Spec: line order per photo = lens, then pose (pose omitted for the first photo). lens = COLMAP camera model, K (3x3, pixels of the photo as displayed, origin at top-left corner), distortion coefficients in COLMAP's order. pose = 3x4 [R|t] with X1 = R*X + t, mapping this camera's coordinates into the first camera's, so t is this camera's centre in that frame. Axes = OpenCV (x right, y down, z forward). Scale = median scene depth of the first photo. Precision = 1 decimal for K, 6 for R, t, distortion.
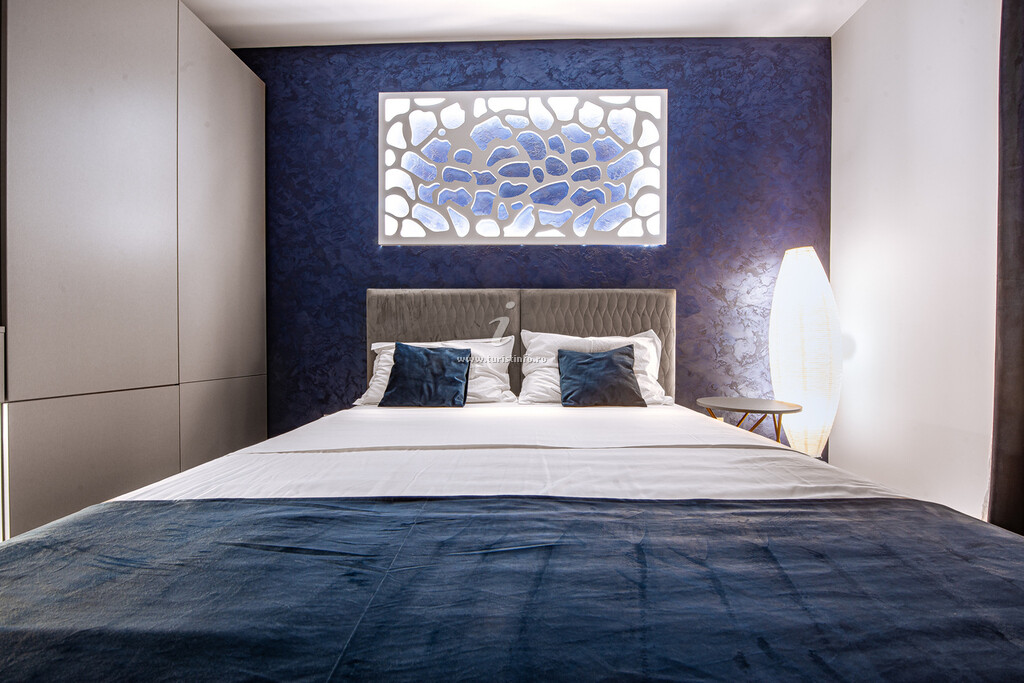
lens RADIAL K [[417.7, 0, 516.2], [0, 417.7, 347.6], [0, 0, 1]] dist [-0.002010, -0.005025]
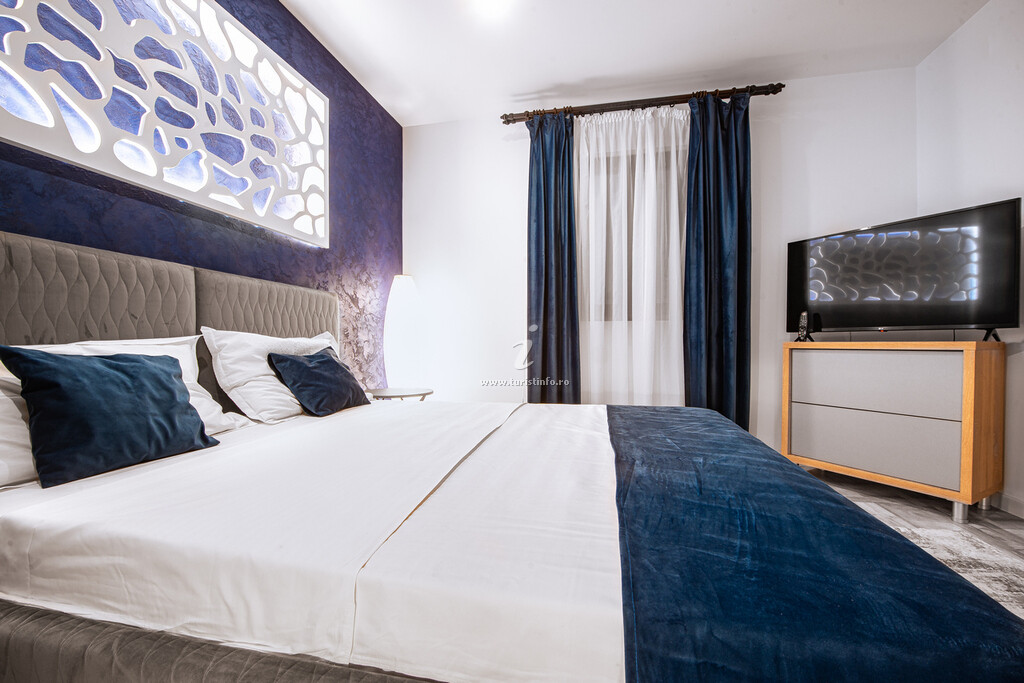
lens RADIAL K [[417.7, 0, 516.2], [0, 417.7, 347.6], [0, 0, 1]] dist [-0.002010, -0.005025]
pose [[0.198519, -0.009800, 0.980048, -0.554015], [0.013802, 0.999879, 0.007203, -0.004669], [-0.980000, 0.012097, 0.198630, 0.341188]]
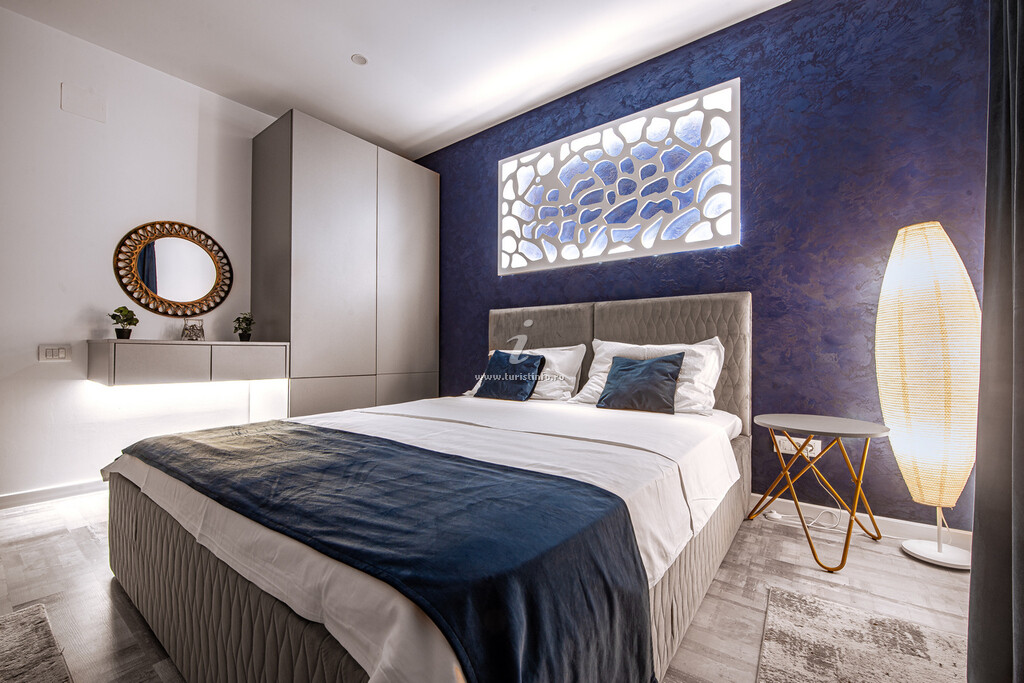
lens RADIAL K [[417.7, 0, 516.2], [0, 417.7, 347.6], [0, 0, 1]] dist [-0.002010, -0.005025]
pose [[0.811150, -0.003248, -0.584829, 0.491690], [-0.007318, 0.999850, -0.015703, -0.000071], [0.584792, 0.017017, 0.811005, -0.030760]]
